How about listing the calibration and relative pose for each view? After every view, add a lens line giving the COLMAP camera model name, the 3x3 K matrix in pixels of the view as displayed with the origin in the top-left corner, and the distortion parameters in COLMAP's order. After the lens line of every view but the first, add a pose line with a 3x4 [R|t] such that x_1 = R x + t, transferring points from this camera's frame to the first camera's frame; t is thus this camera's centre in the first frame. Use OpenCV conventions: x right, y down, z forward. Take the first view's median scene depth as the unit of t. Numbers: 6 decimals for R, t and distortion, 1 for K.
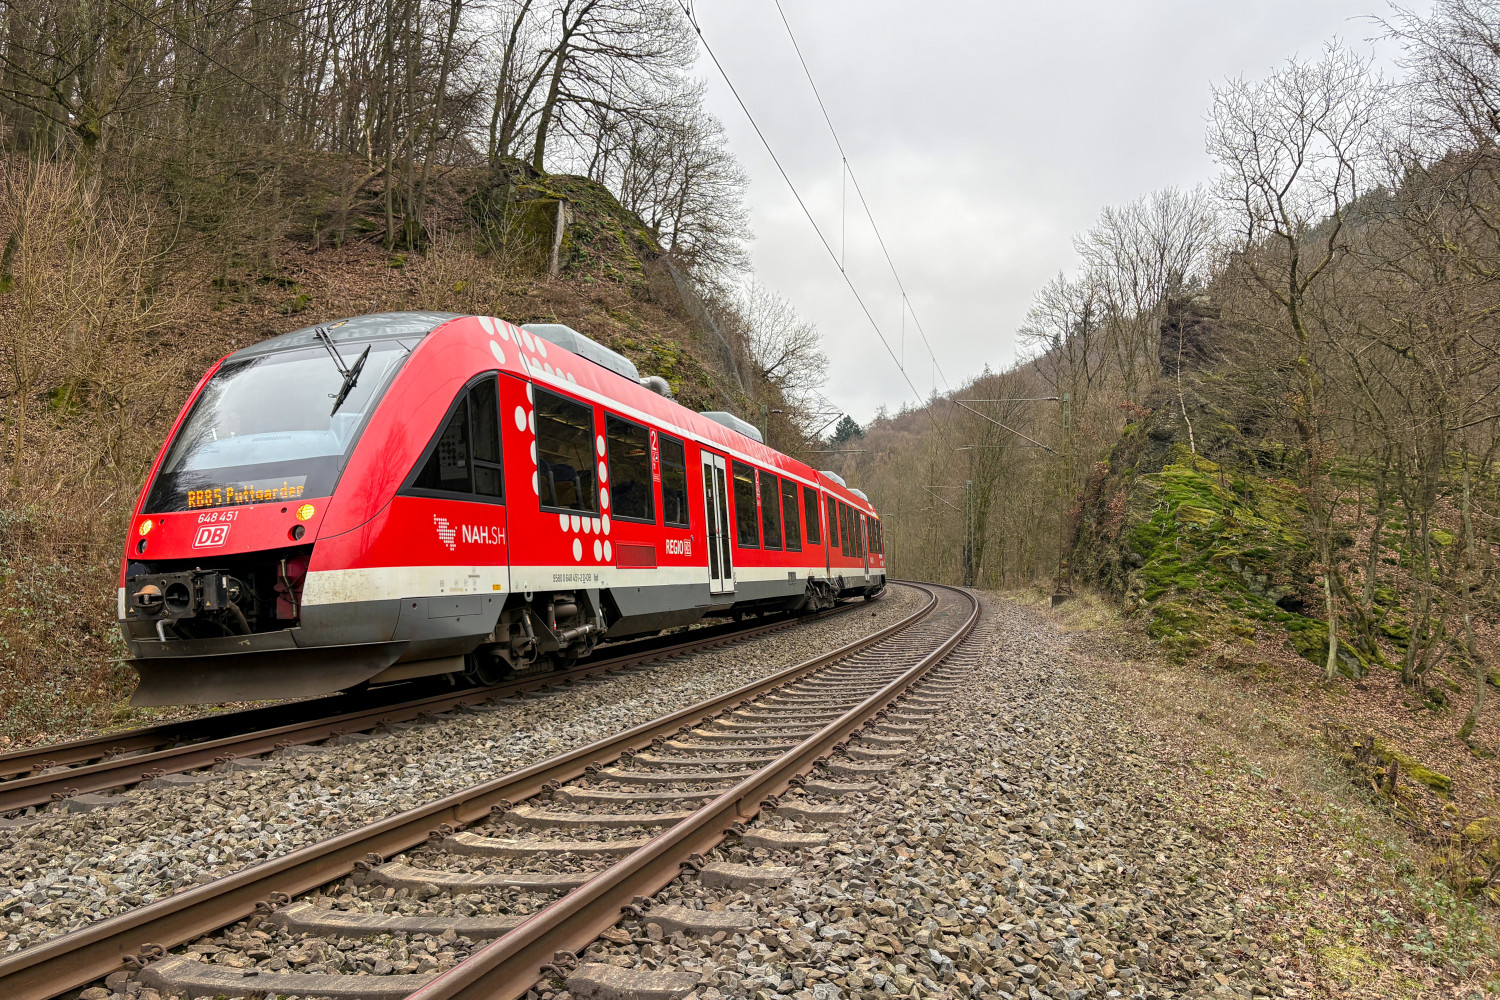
lens RADIAL K [[1249.1, 0, 750.2], [0, 1249.1, 530.9], [0, 0, 1]] dist [0.051155, 0.001334]
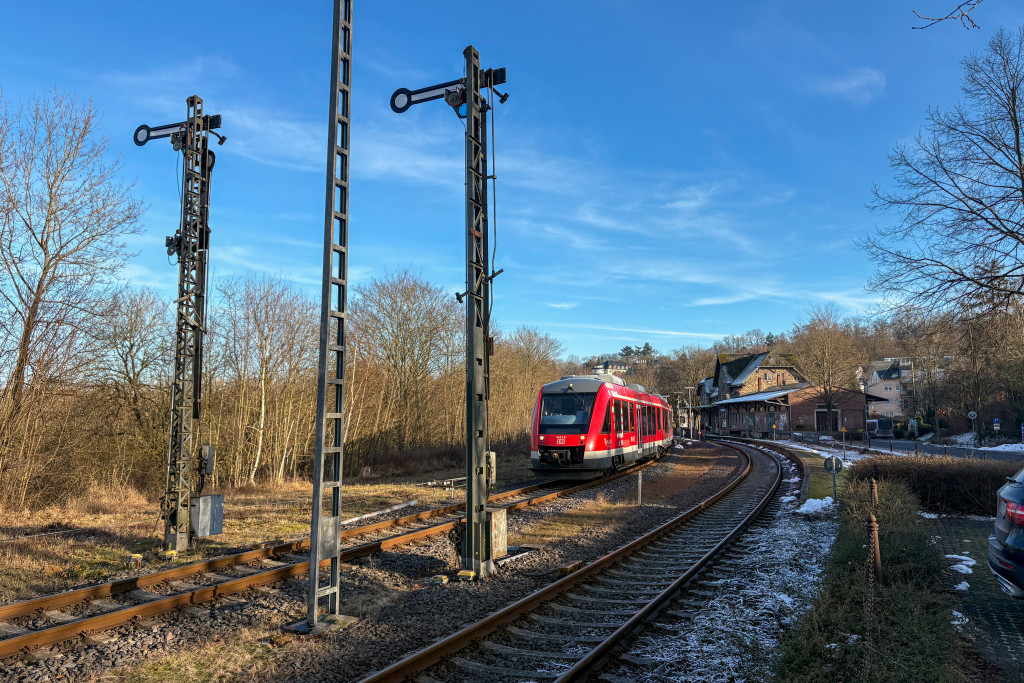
lens RADIAL K [[855.5, 0, 500.0], [0, 855.5, 374.6], [0, 0, 1]] dist [0.001785, -0.002565]
pose [[0.996747, 0.055616, -0.058323, -0.365306], [-0.056358, 0.998348, -0.011145, -0.142196], [0.057607, 0.014395, 0.998236, -1.540762]]
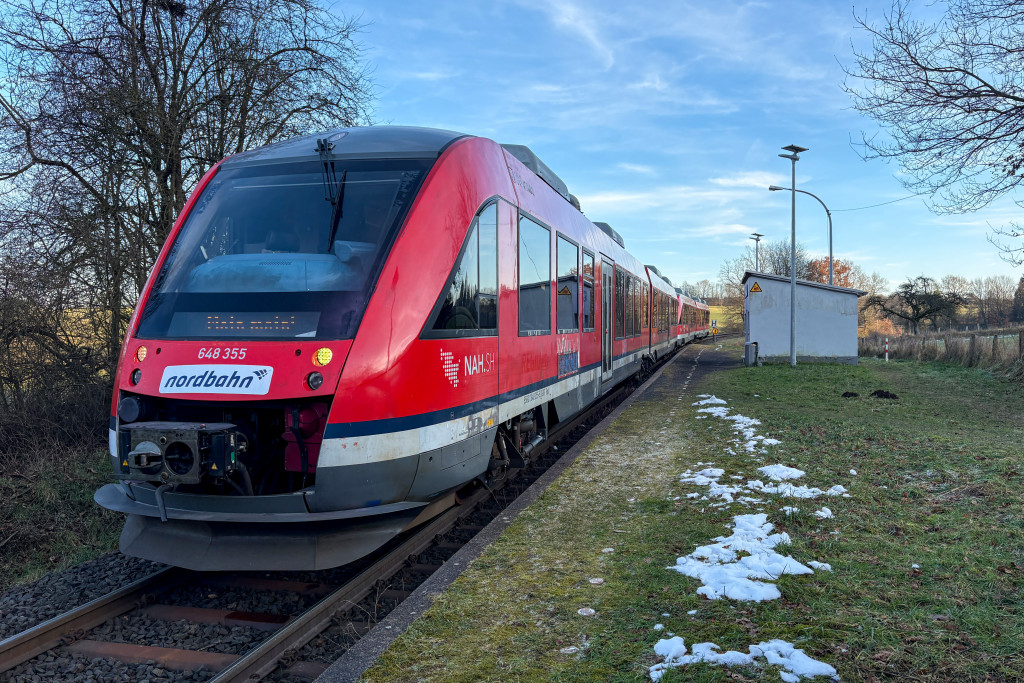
lens RADIAL K [[852.7, 0, 512.1], [0, 852.7, 362.6], [0, 0, 1]] dist [0.051155, 0.001334]
pose [[0.997721, 0.065857, -0.014686, -0.160660], [-0.064352, 0.994183, 0.086371, -0.053899], [0.020289, -0.085229, 0.996155, 0.307667]]
